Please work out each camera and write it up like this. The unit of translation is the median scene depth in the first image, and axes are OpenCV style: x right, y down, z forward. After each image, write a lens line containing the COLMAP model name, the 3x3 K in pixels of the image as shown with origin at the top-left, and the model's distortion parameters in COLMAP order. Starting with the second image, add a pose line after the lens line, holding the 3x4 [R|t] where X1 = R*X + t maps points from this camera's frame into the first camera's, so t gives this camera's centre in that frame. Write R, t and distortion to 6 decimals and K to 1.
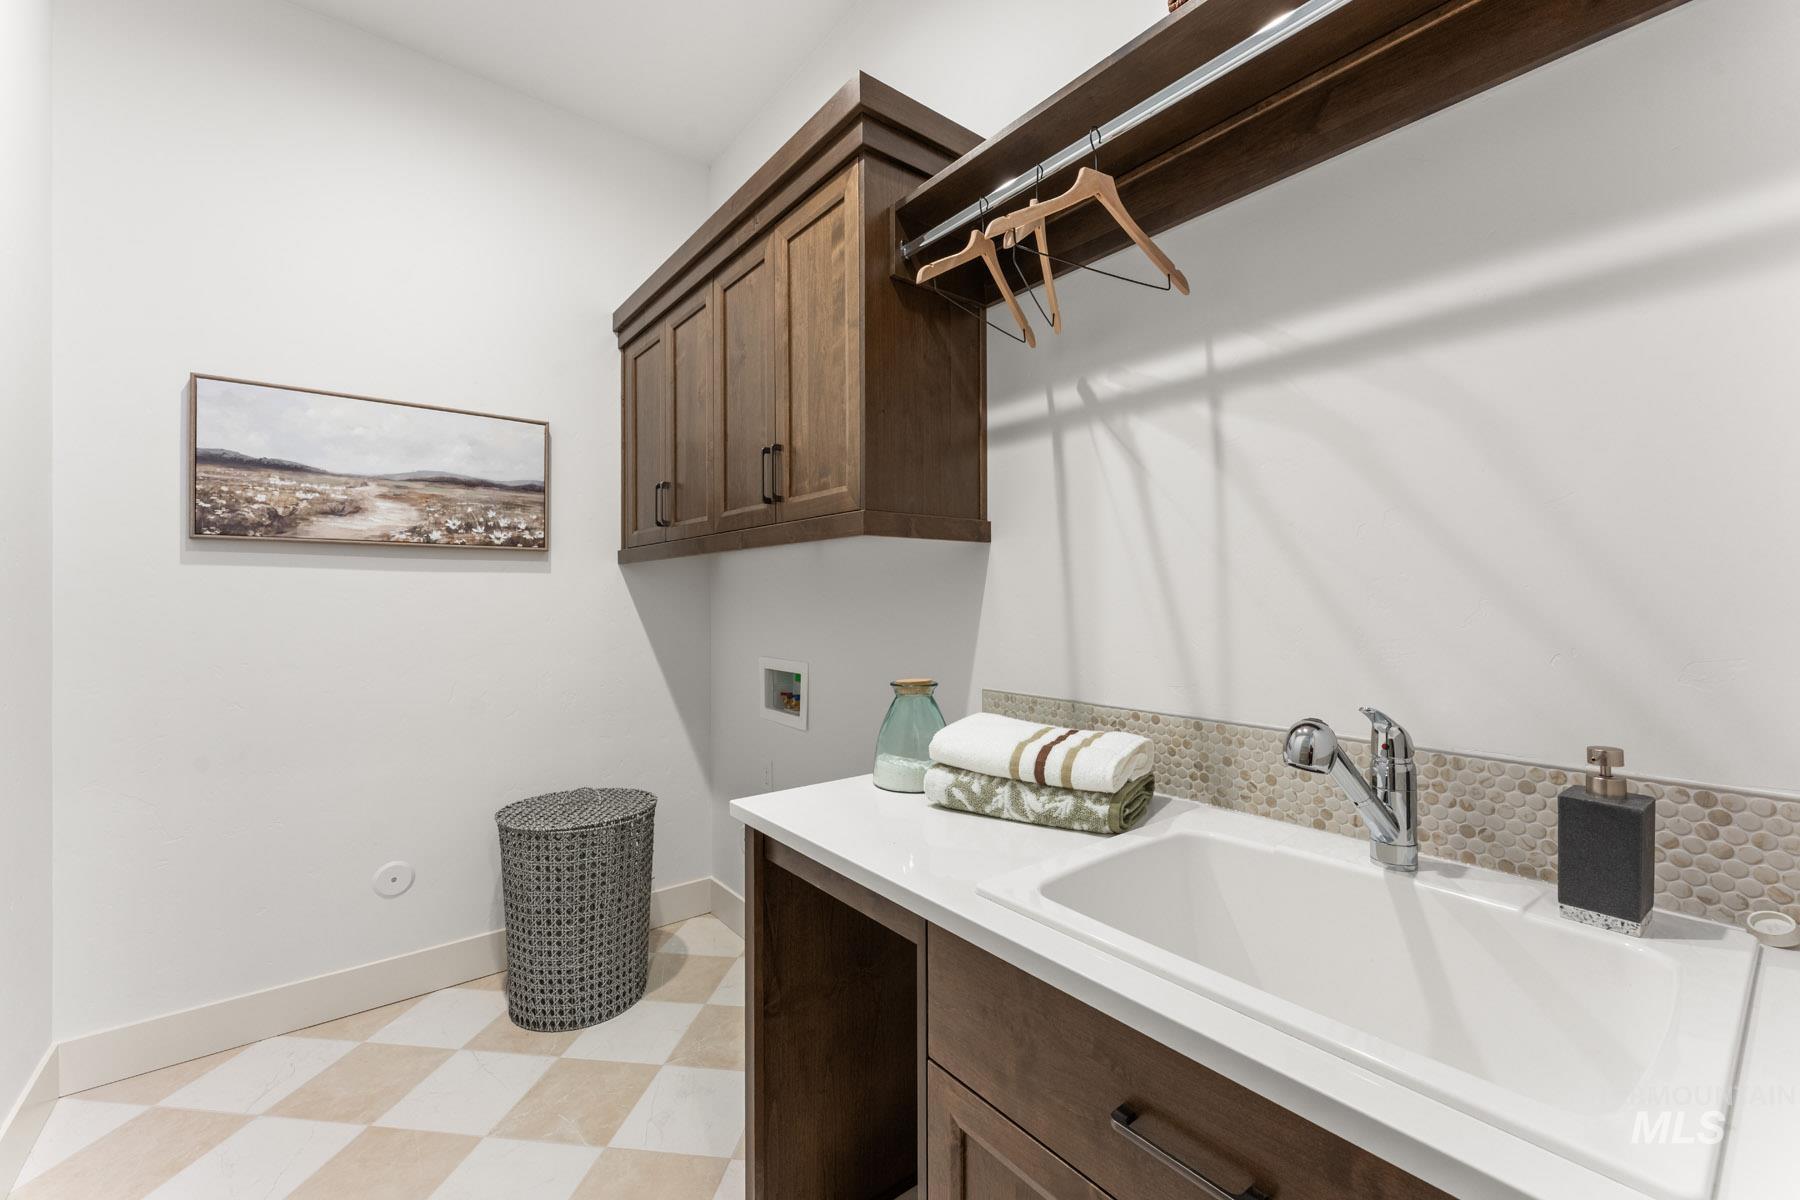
lens RADIAL K [[722.2, 0, 892.4], [0, 722.2, 594.1], [0, 0, 1]] dist [-0.003512, -0.000227]
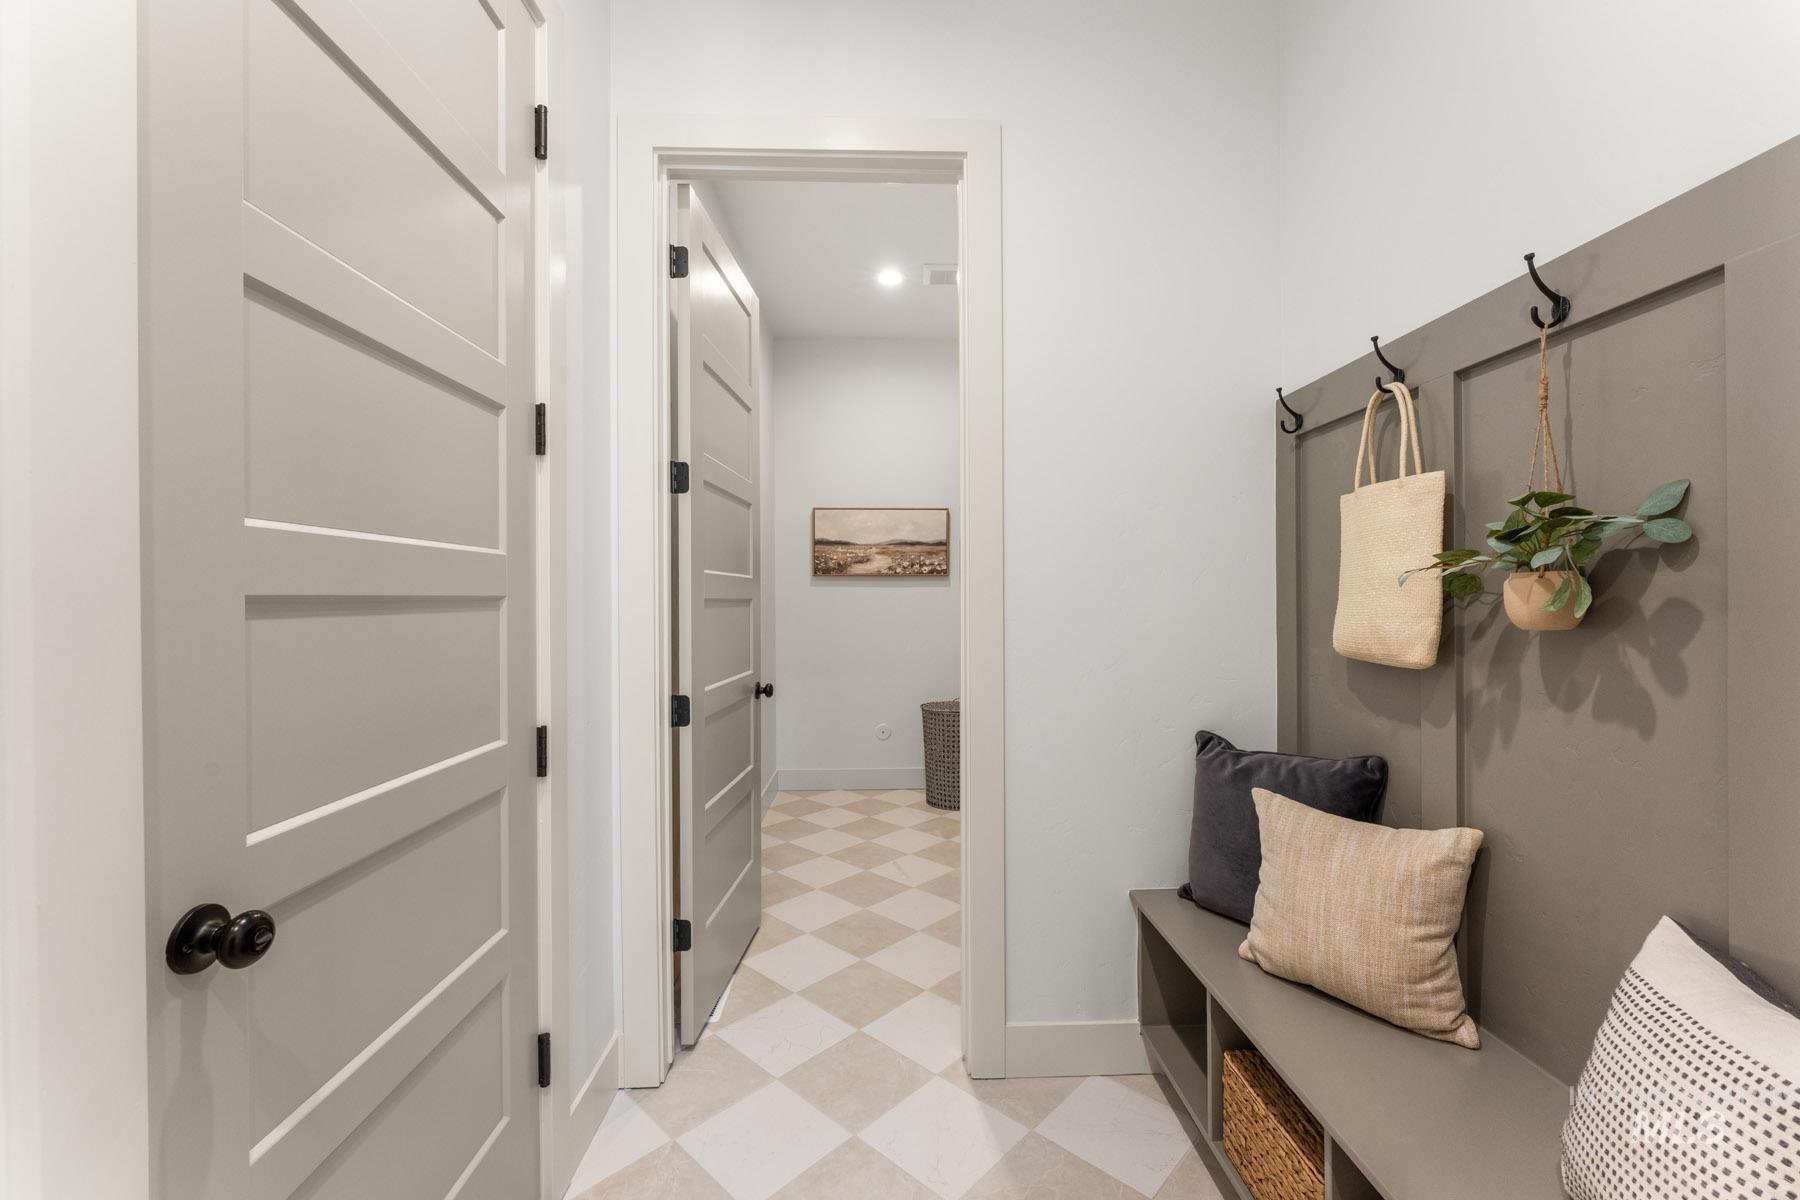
lens RADIAL K [[722.2, 0, 904.8], [0, 722.2, 602.0], [0, 0, 1]] dist [-0.003512, -0.000227]
pose [[0.798849, -0.004766, -0.601512, 0.653581], [0.004041, 0.999989, -0.002557, 0.017169], [0.601518, -0.000389, 0.798860, -0.675445]]
